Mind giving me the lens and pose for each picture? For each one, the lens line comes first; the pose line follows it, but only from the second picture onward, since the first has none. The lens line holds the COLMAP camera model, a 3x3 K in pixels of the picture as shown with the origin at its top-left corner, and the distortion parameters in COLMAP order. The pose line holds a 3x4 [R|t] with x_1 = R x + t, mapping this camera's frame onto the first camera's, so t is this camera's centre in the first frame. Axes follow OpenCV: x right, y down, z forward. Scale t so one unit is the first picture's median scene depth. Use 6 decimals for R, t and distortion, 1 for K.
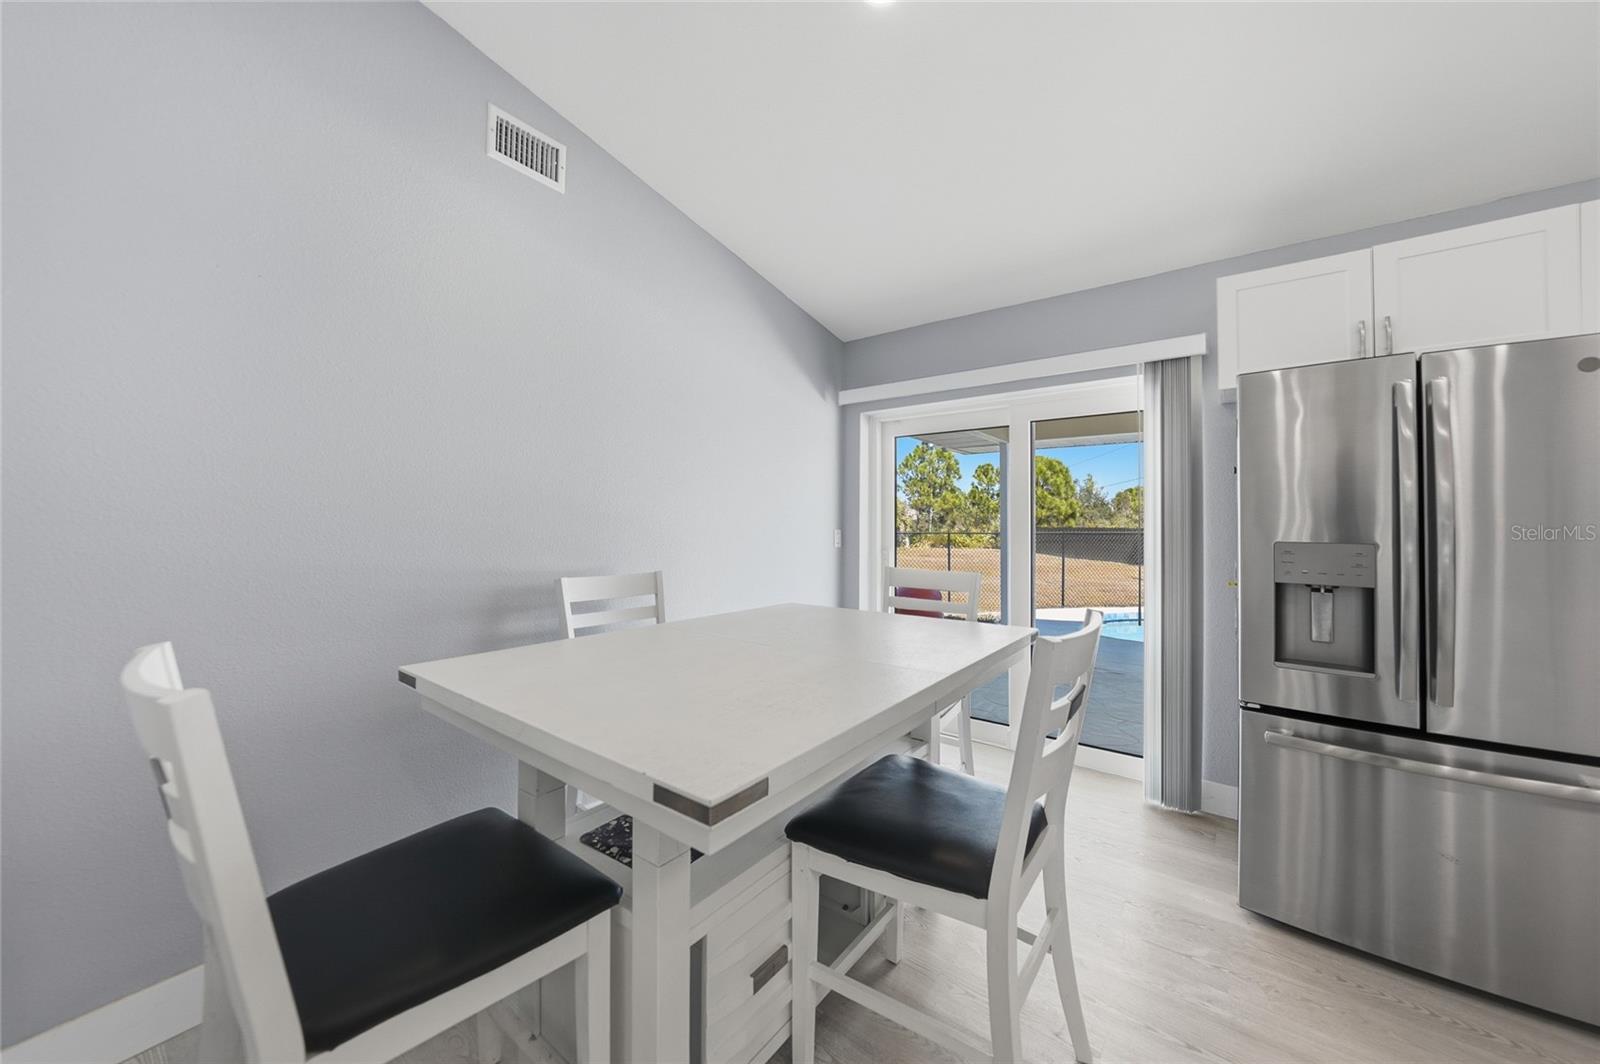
lens RADIAL K [[567.2, 0, 799.2], [0, 567.2, 527.6], [0, 0, 1]] dist [-0.026714, 0.007102]
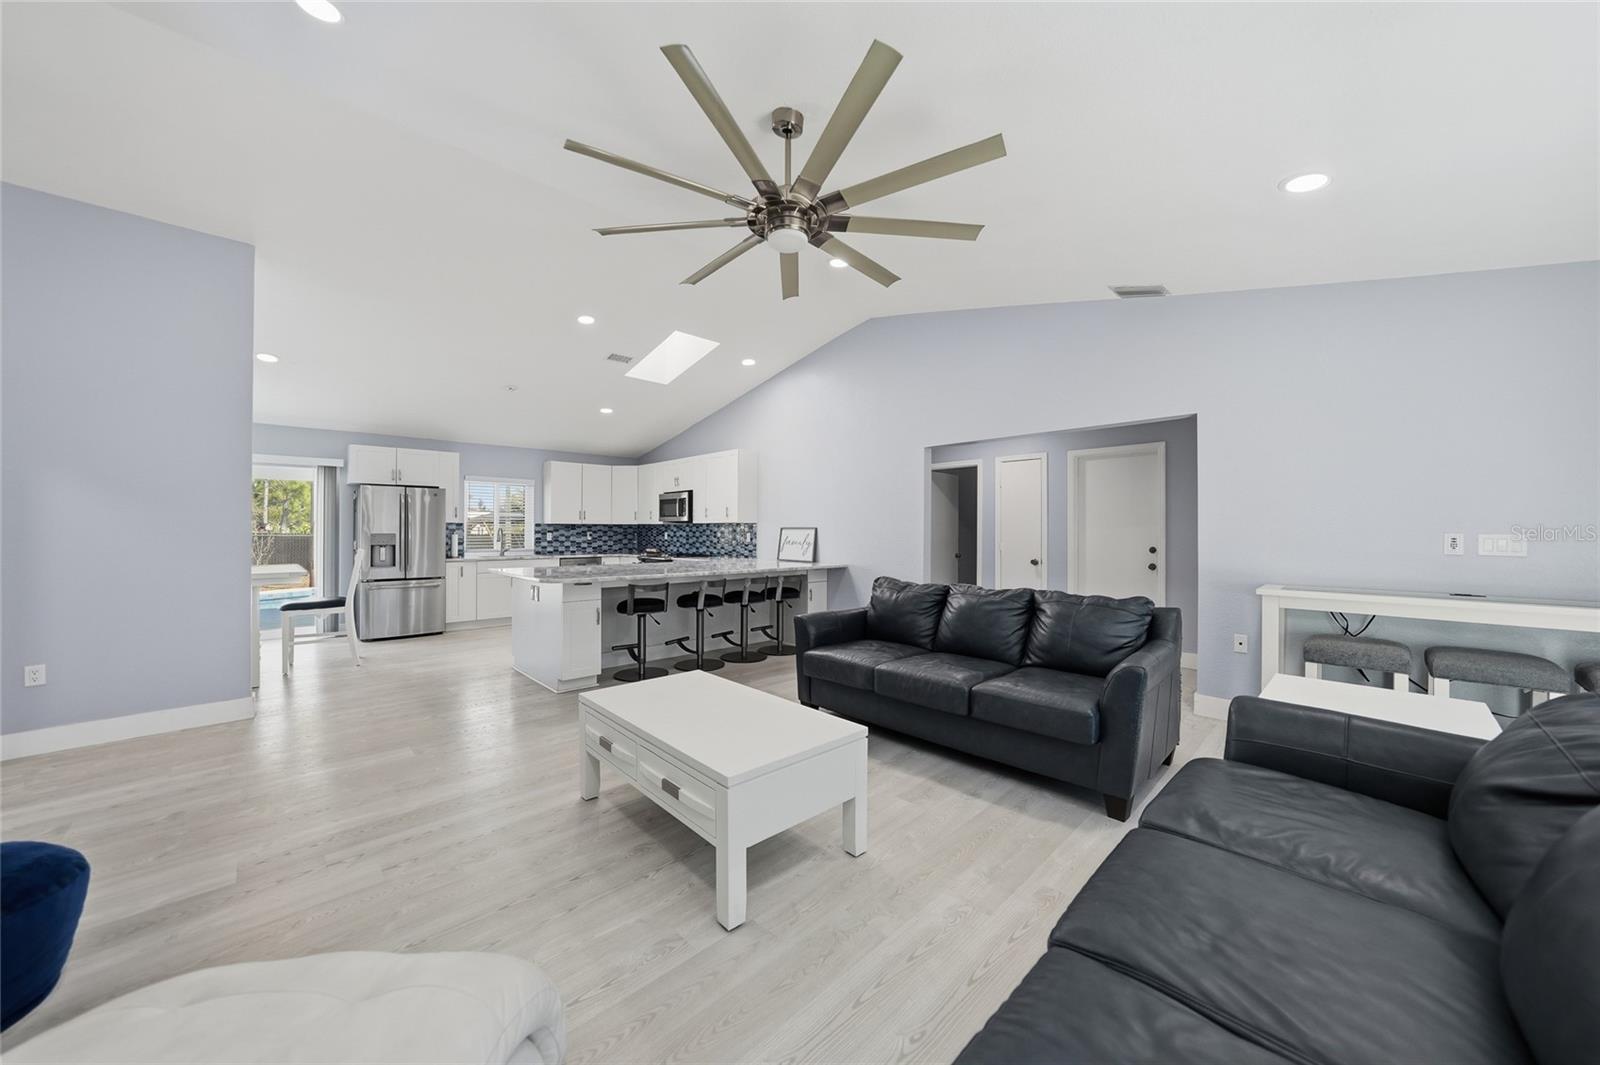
lens RADIAL K [[554.7, 0, 801.1], [0, 554.7, 528.6], [0, 0, 1]] dist [-0.028914, 0.006917]
pose [[0.153364, 0.000327, 0.988170, -1.566847], [0.008157, 0.999965, -0.001597, 0.015325], [-0.988136, 0.008305, 0.153356, -1.622807]]
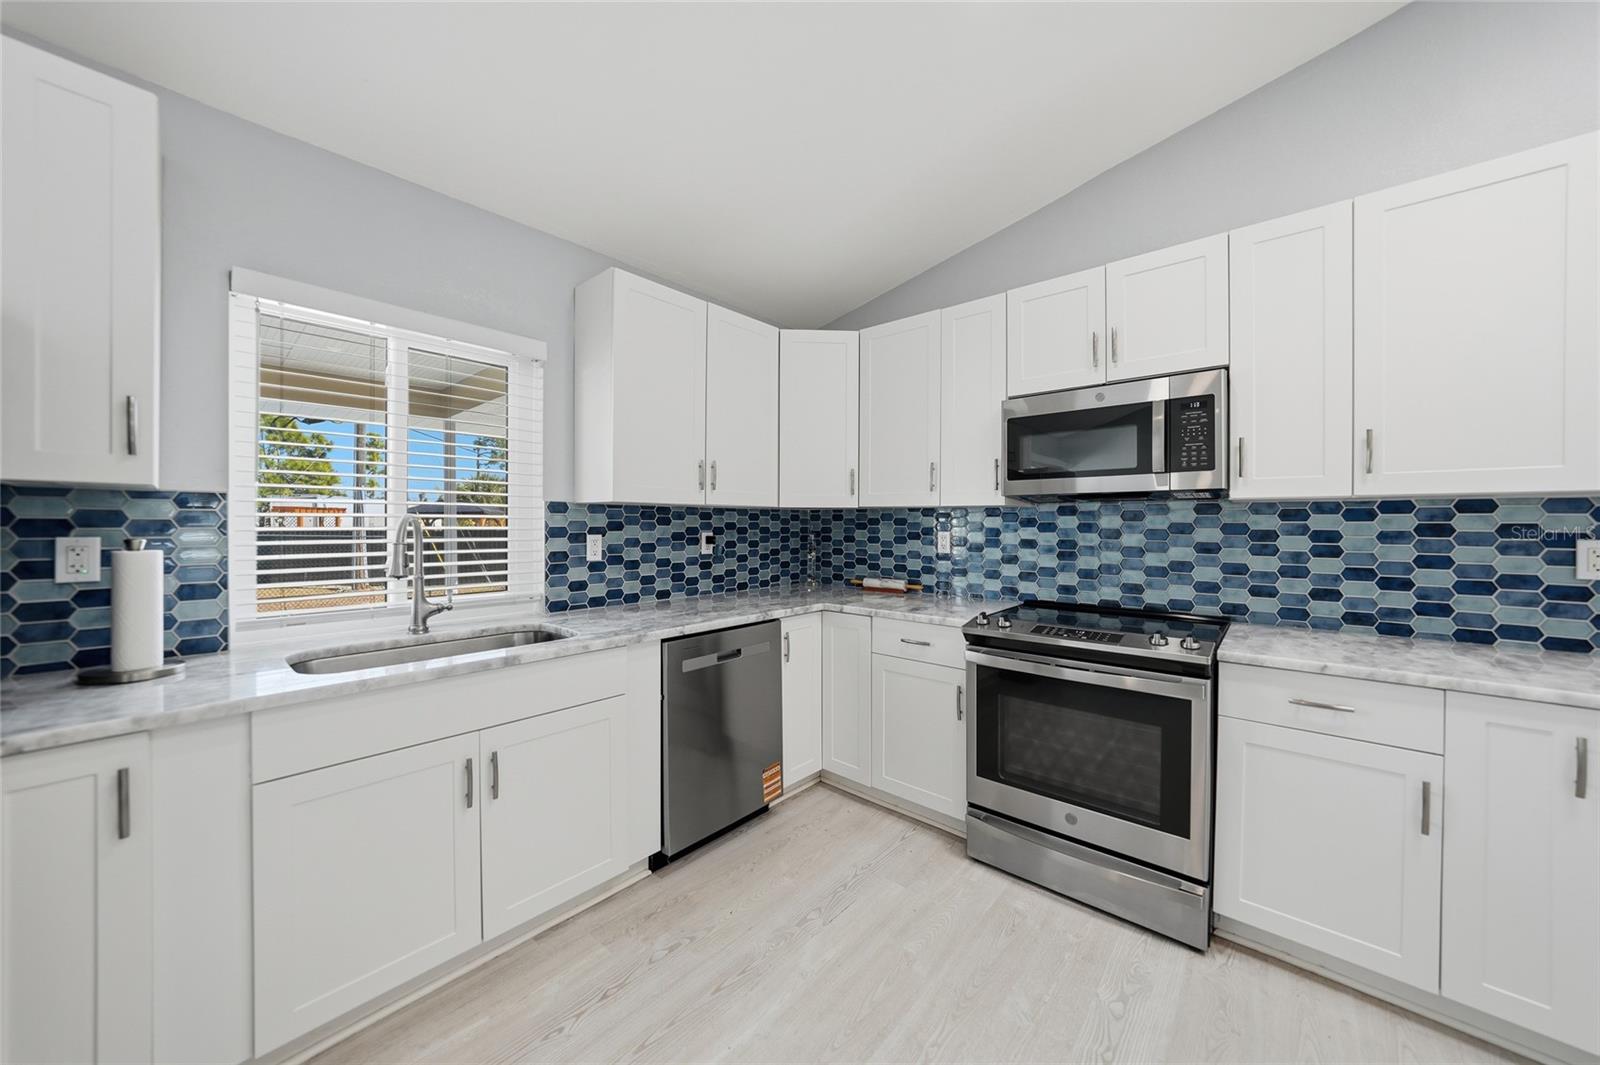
lens RADIAL K [[561.5, 0, 803.6], [0, 561.5, 526.2], [0, 0, 1]] dist [-0.027894, 0.007031]
pose [[0.064560, -0.006995, 0.997889, 0.580757], [0.006950, 0.999954, 0.006560, 0.003857], [-0.997890, 0.006512, 0.064606, -0.005726]]
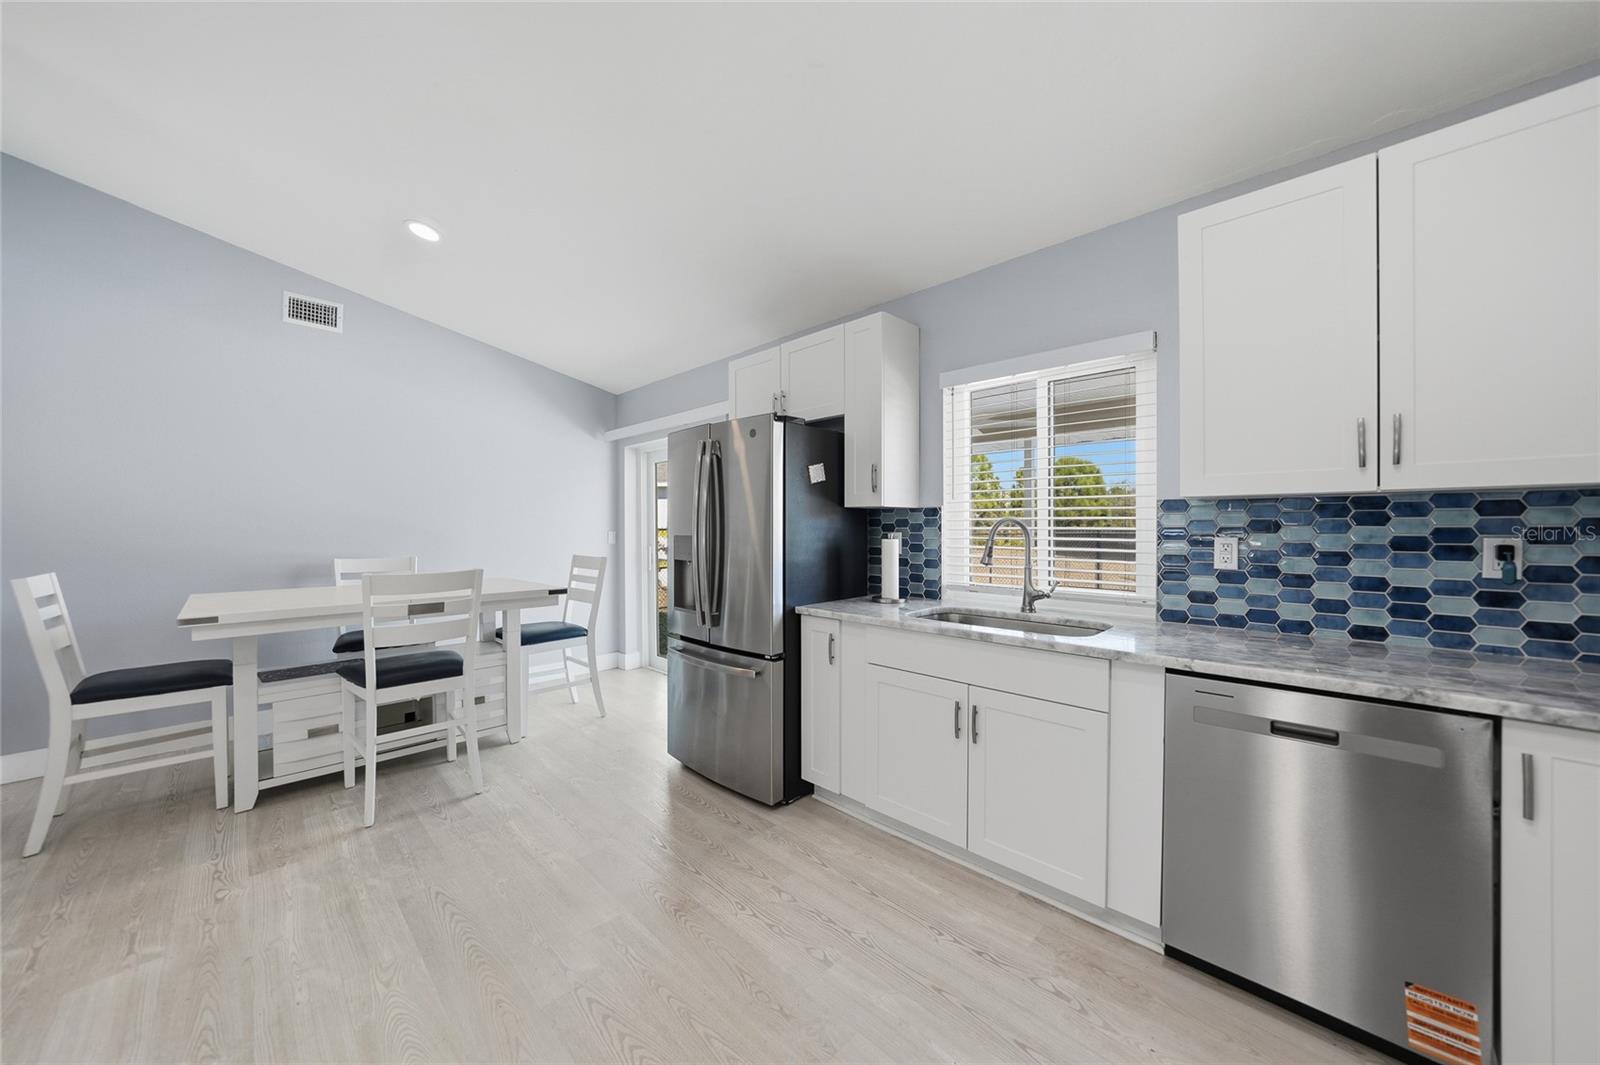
lens RADIAL K [[567.2, 0, 799.2], [0, 567.2, 528.1], [0, 0, 1]] dist [-0.026714, 0.007102]
pose [[0.992224, -0.006863, -0.124272, 1.040156], [0.006198, 0.999964, -0.005737, 0.010356], [0.124307, 0.004922, 0.992232, -0.449435]]
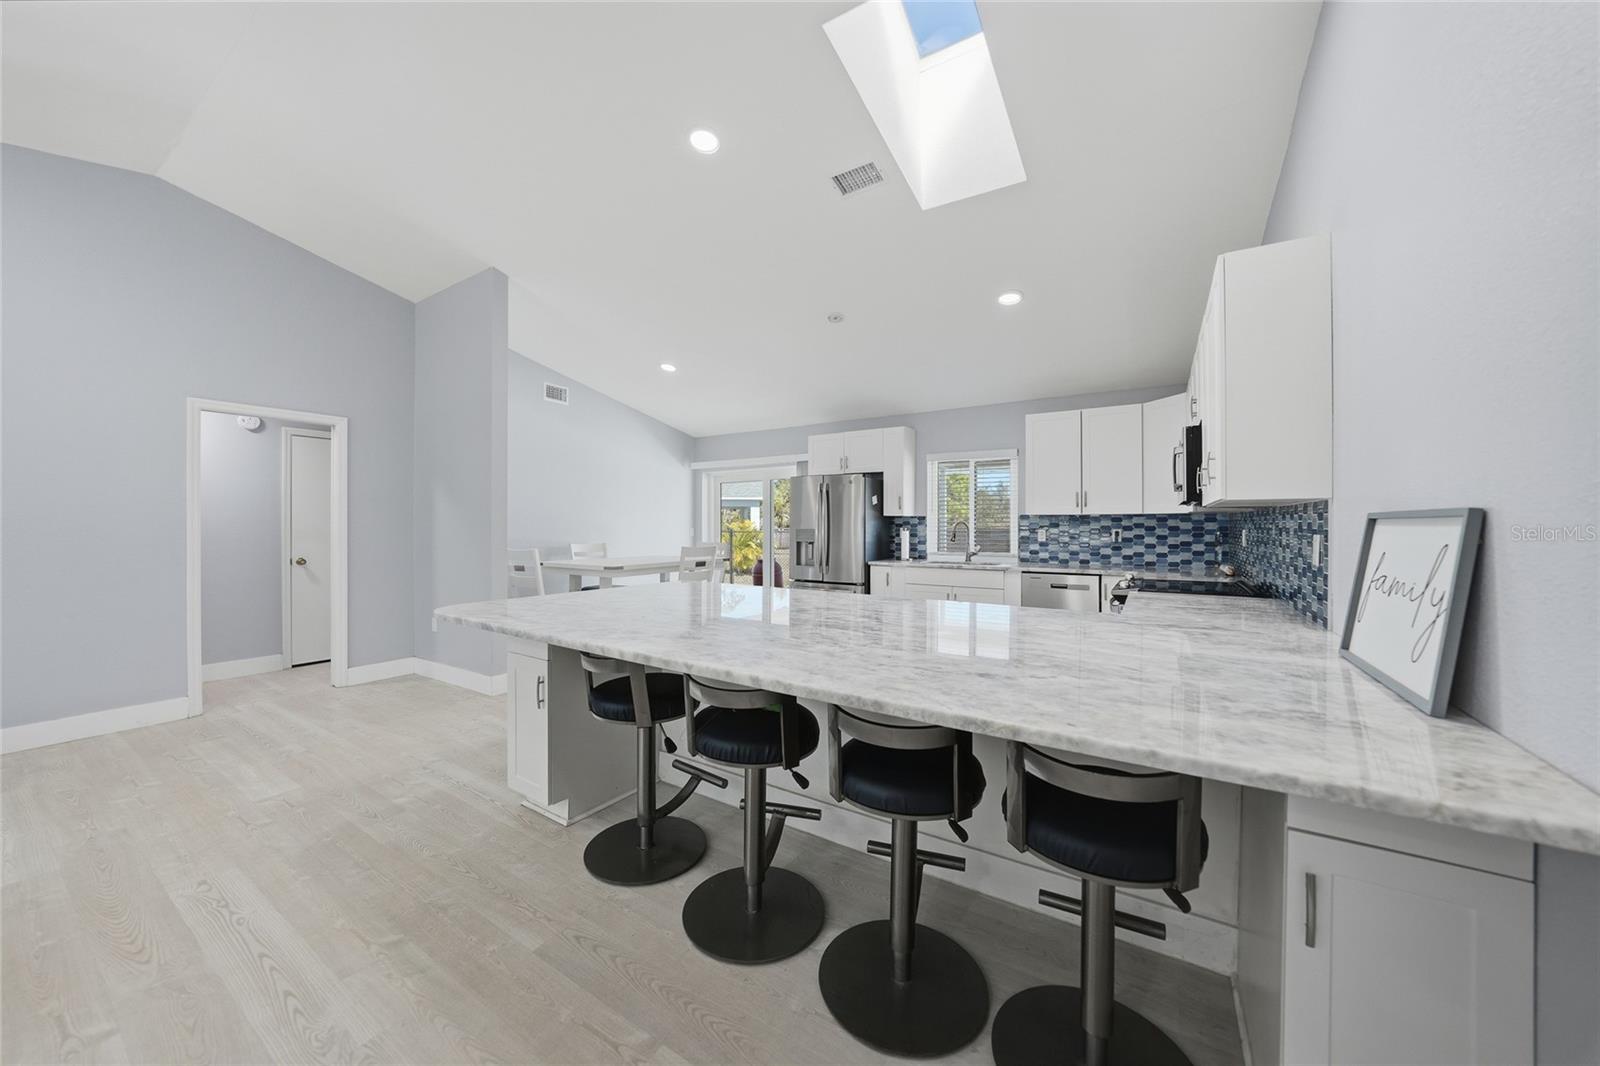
lens RADIAL K [[567.2, 0, 799.2], [0, 567.2, 528.6], [0, 0, 1]] dist [-0.026714, 0.007102]
pose [[0.996812, -0.004314, 0.079672, 0.439732], [0.004507, 0.999987, -0.002240, 0.020200], [-0.079661, 0.002592, 0.996819, -1.674851]]
